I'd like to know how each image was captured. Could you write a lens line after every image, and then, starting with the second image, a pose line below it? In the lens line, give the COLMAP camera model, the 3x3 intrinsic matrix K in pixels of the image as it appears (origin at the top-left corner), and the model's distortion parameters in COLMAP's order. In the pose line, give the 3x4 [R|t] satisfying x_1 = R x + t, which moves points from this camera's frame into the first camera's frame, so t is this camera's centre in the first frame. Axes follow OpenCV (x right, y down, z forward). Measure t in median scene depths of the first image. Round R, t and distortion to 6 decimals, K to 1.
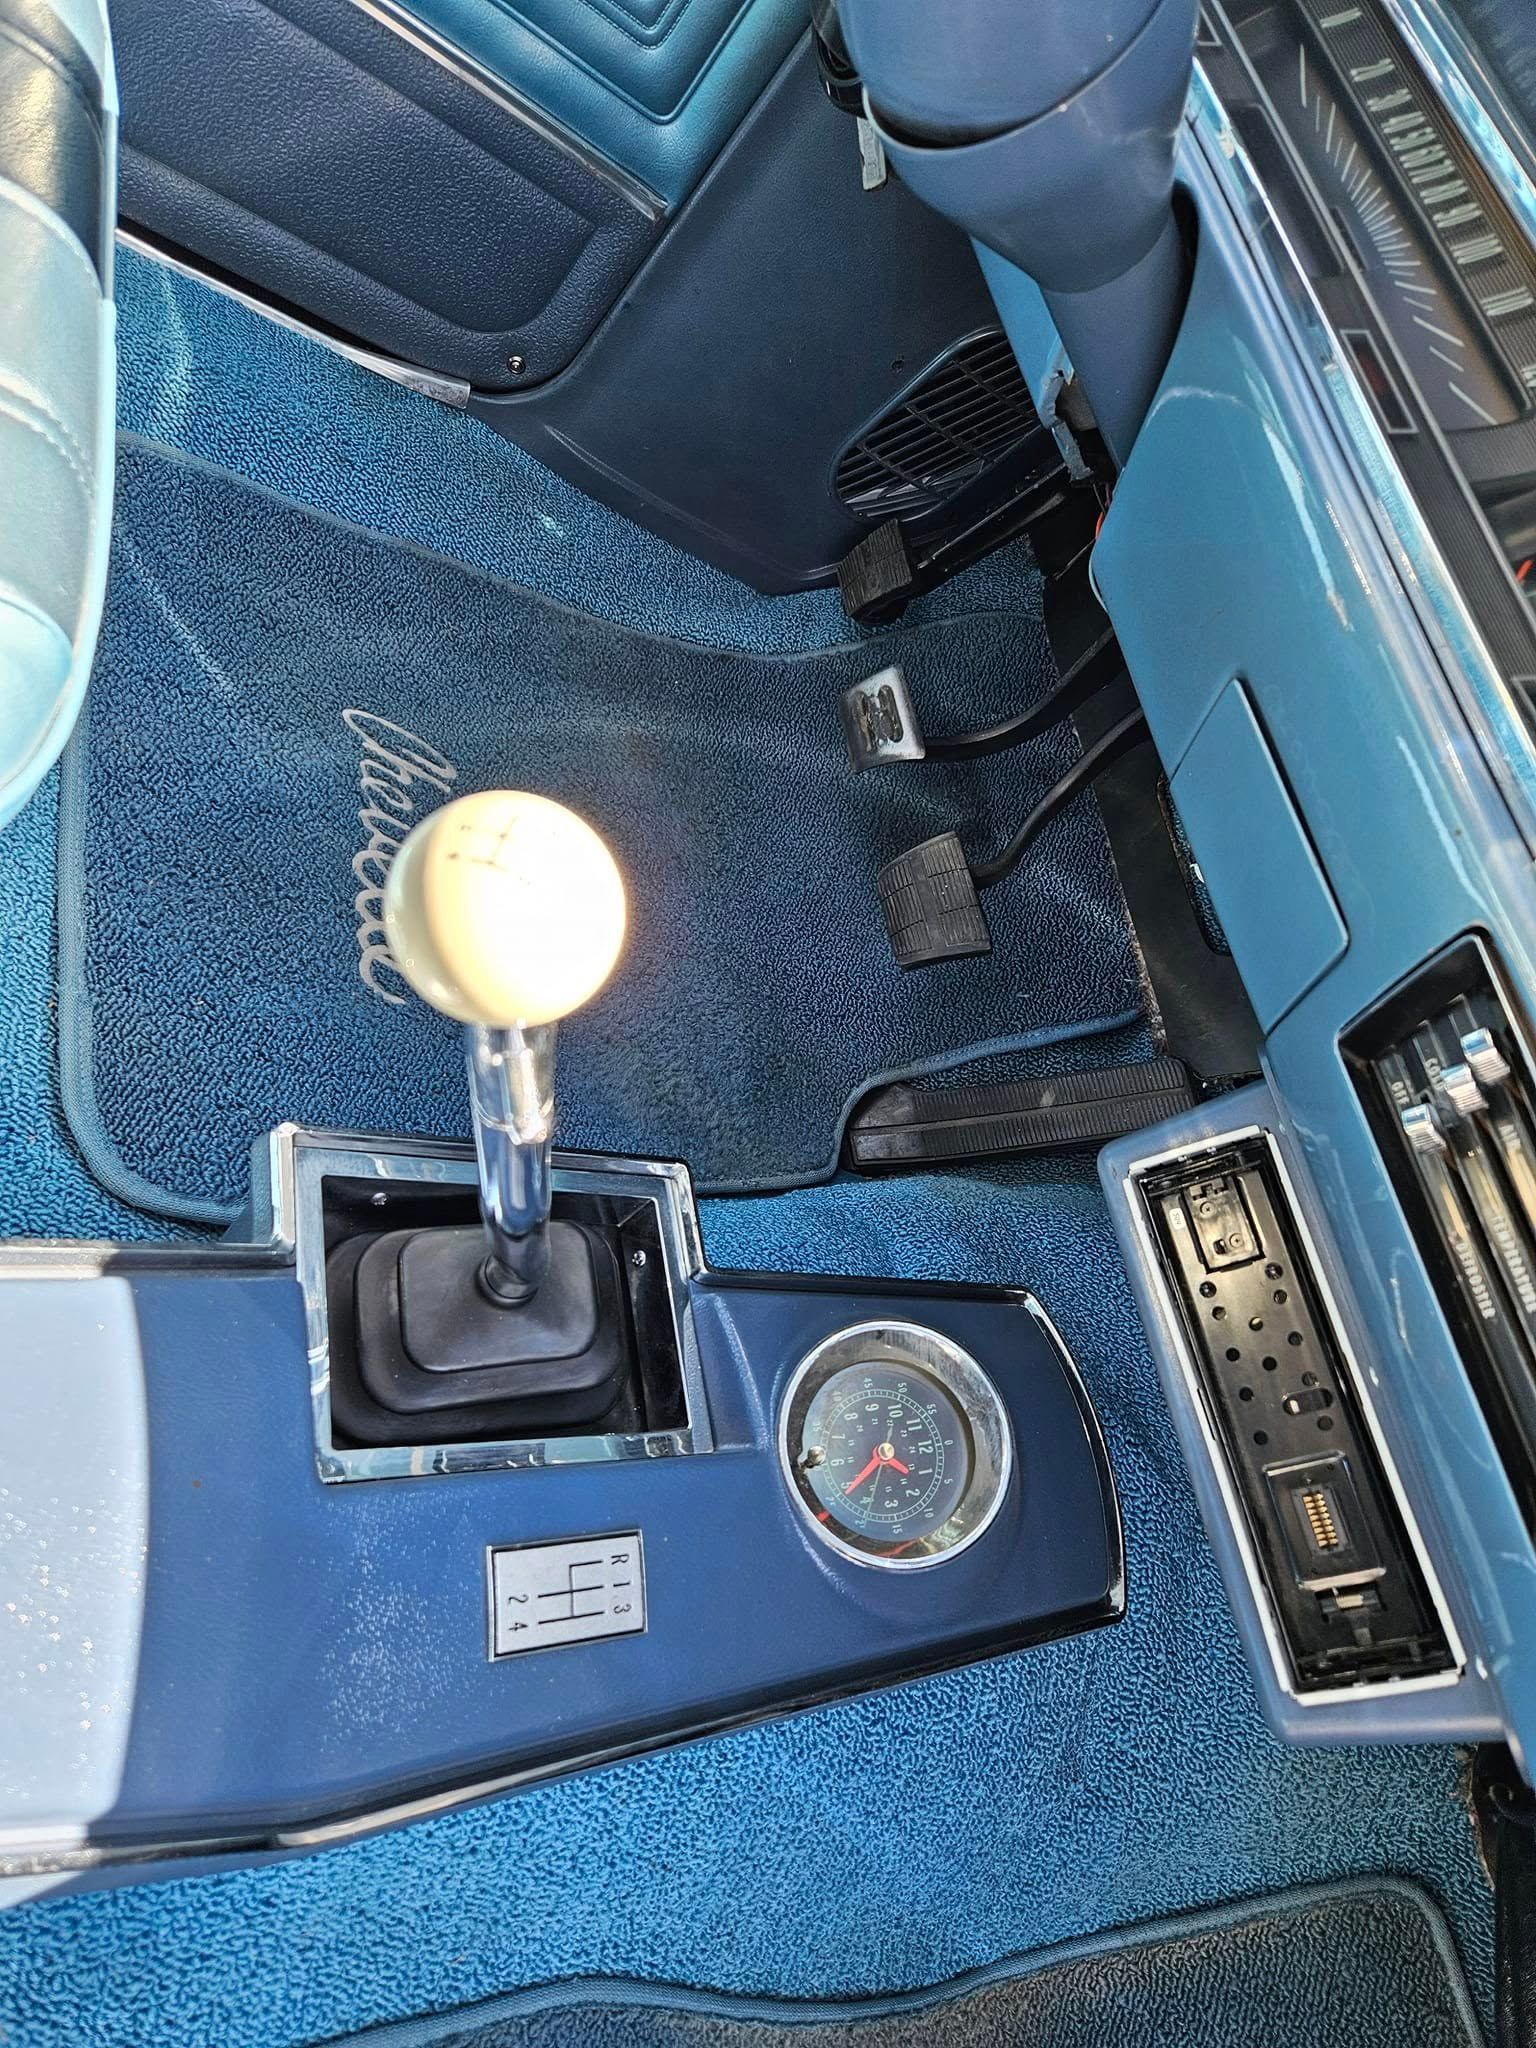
lens RADIAL K [[1447.2, 0, 768.0], [0, 1447.2, 1024.0], [0, 0, 1]] dist [0.079585, -0.082140]
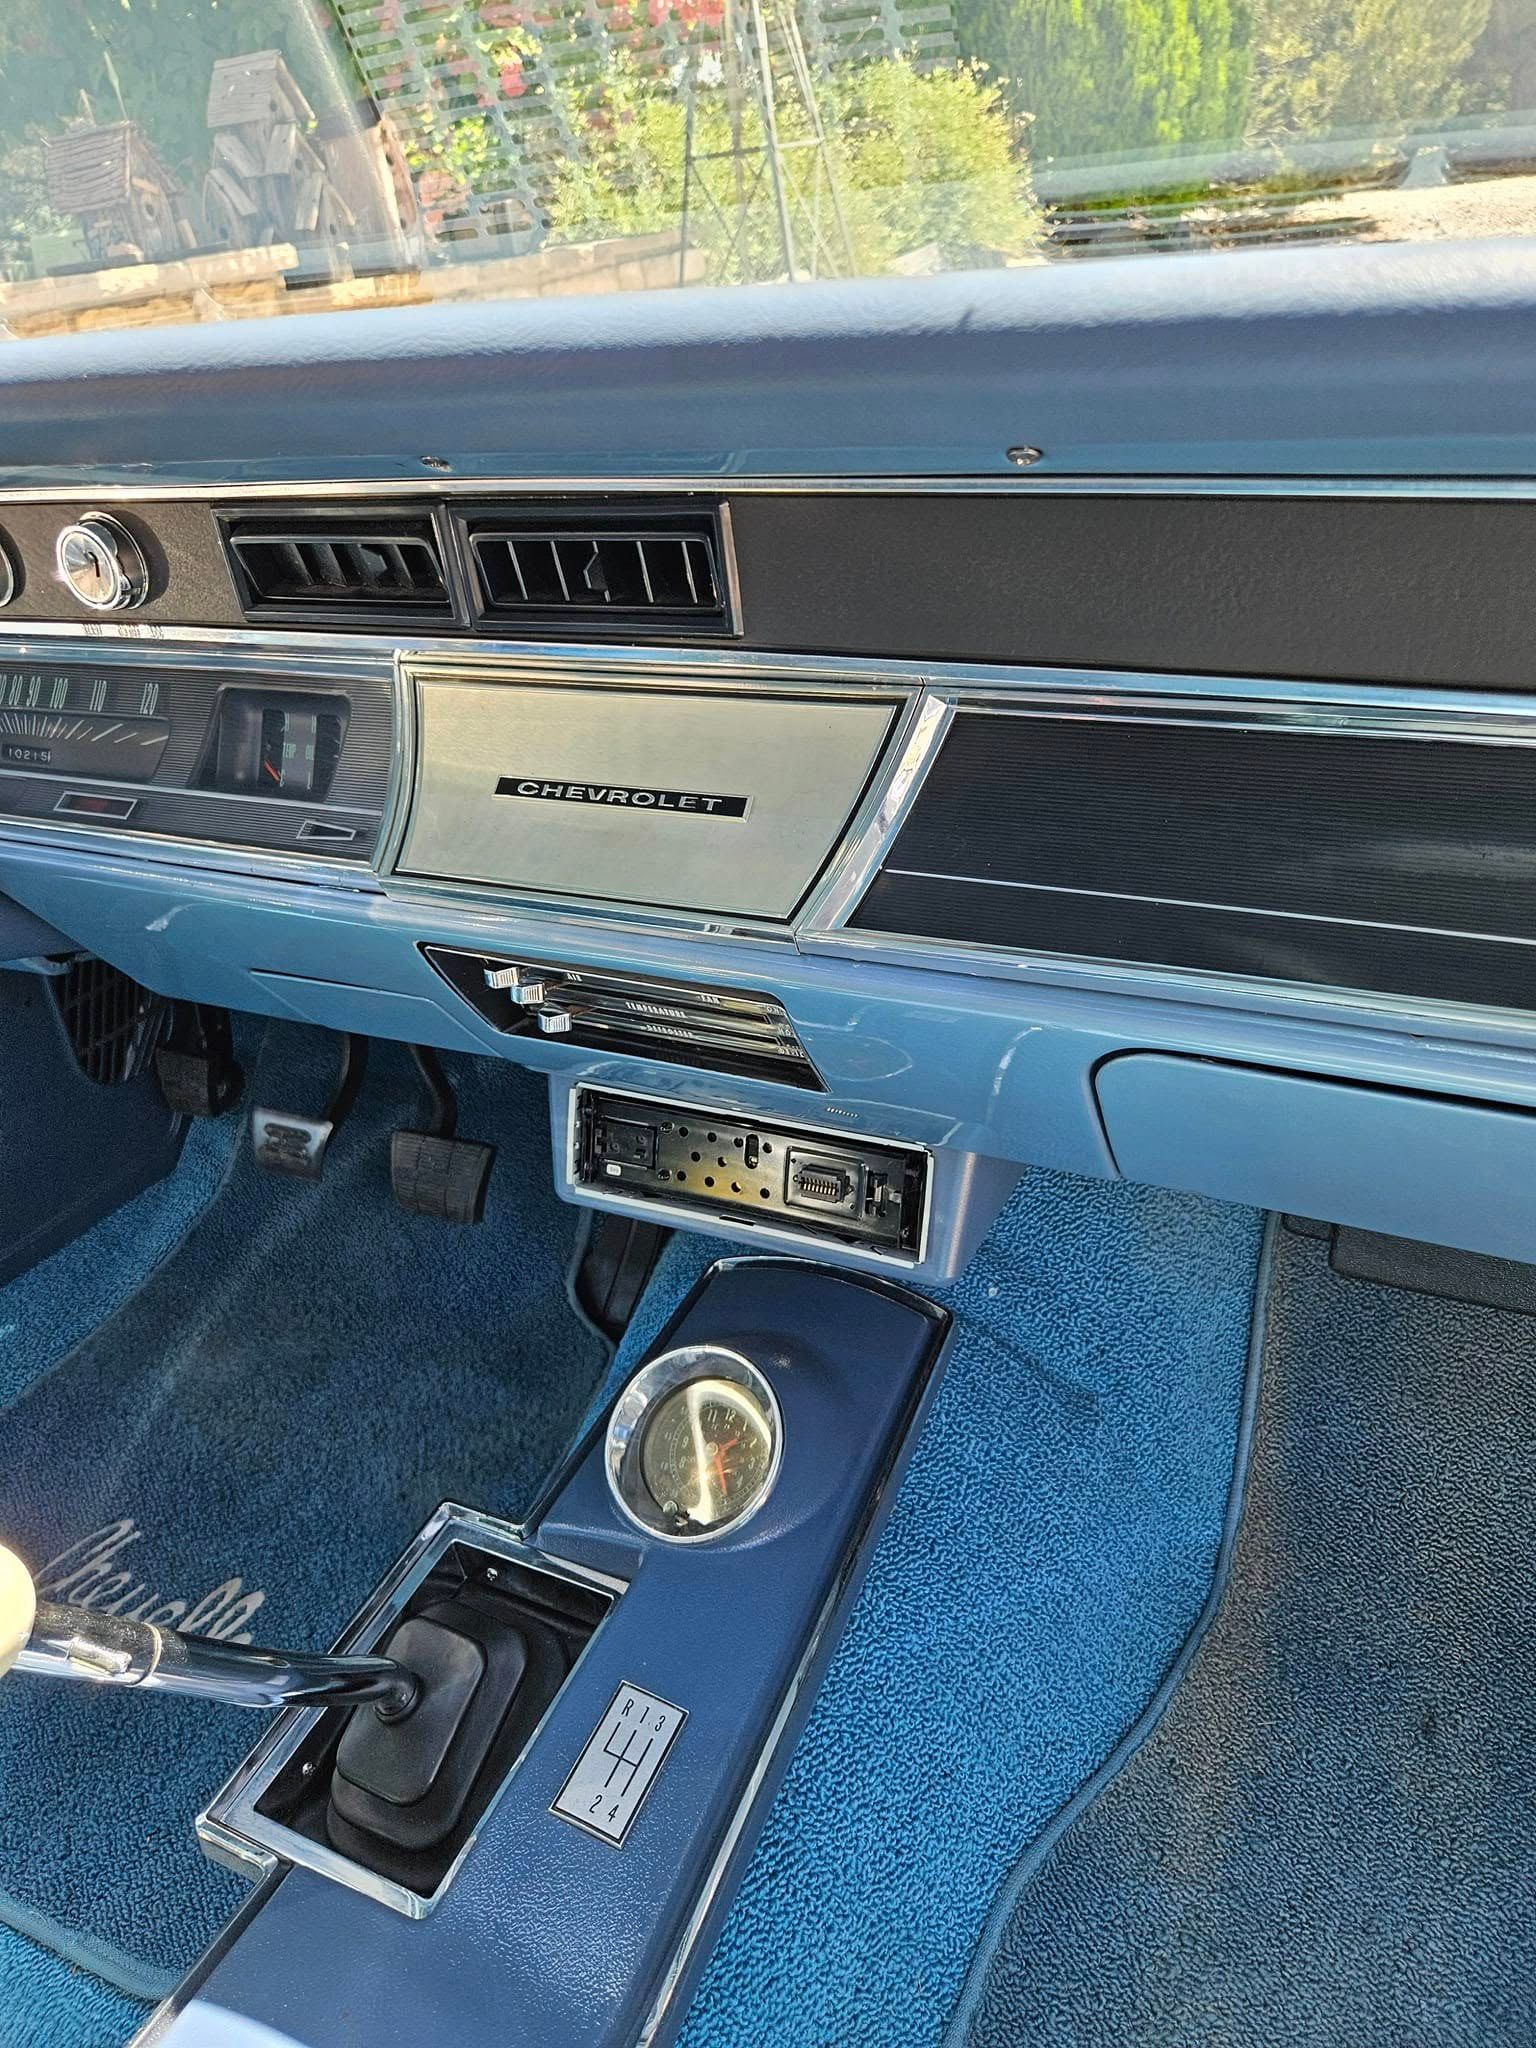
lens RADIAL K [[1458.2, 0, 769.6], [0, 1458.2, 989.1], [0, 0, 1]] dist [0.065623, -0.069489]
pose [[0.420912, -0.889644, 0.177106, 0.216075], [0.906589, 0.419140, -0.049171, 0.221460], [-0.030487, 0.181259, 0.982963, -0.282816]]
